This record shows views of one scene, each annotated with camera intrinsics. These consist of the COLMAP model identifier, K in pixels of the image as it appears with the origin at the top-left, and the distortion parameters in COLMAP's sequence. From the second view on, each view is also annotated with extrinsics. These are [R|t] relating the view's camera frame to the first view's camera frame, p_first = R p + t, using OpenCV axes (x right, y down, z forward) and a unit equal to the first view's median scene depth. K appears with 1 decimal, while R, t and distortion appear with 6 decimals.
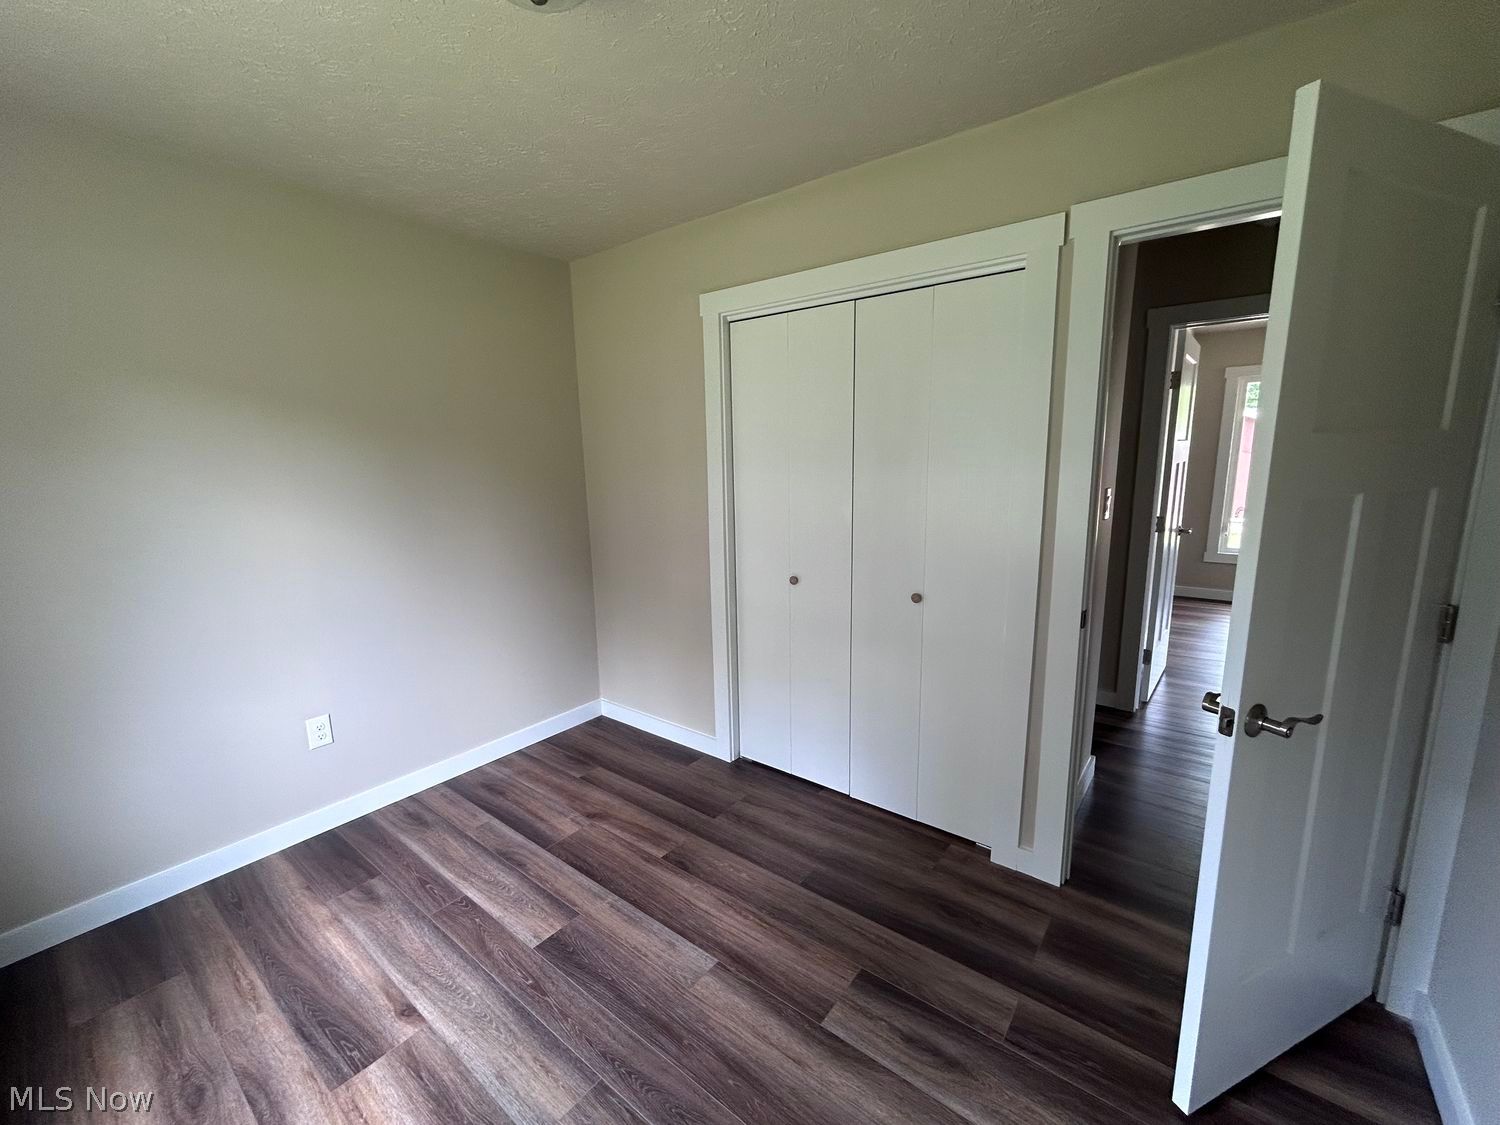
lens RADIAL K [[610.3, 0, 751.8], [0, 610.3, 564.5], [0, 0, 1]] dist [0.003077, 0.000531]
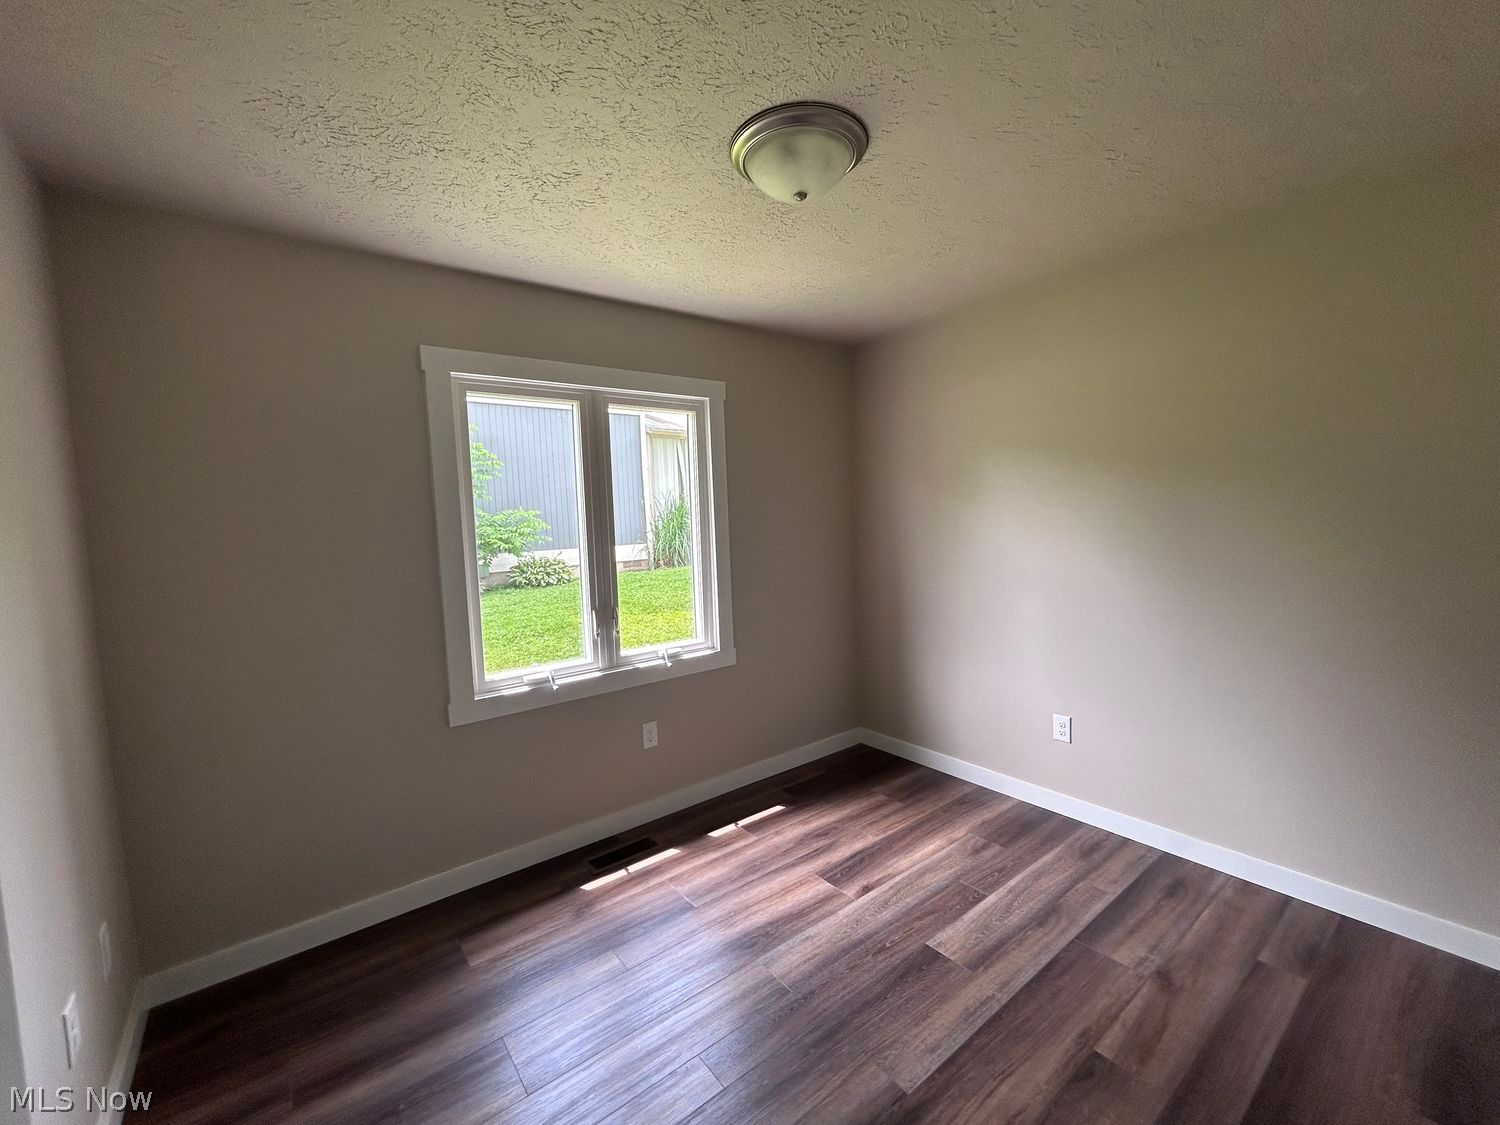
lens RADIAL K [[610.3, 0, 748.7], [0, 610.3, 562.6], [0, 0, 1]] dist [0.003077, 0.000531]
pose [[-0.245017, 0.094375, -0.964915, 0.666421], [-0.130626, 0.982963, 0.129310, -0.138999], [0.960679, 0.157726, -0.228515, 0.770081]]
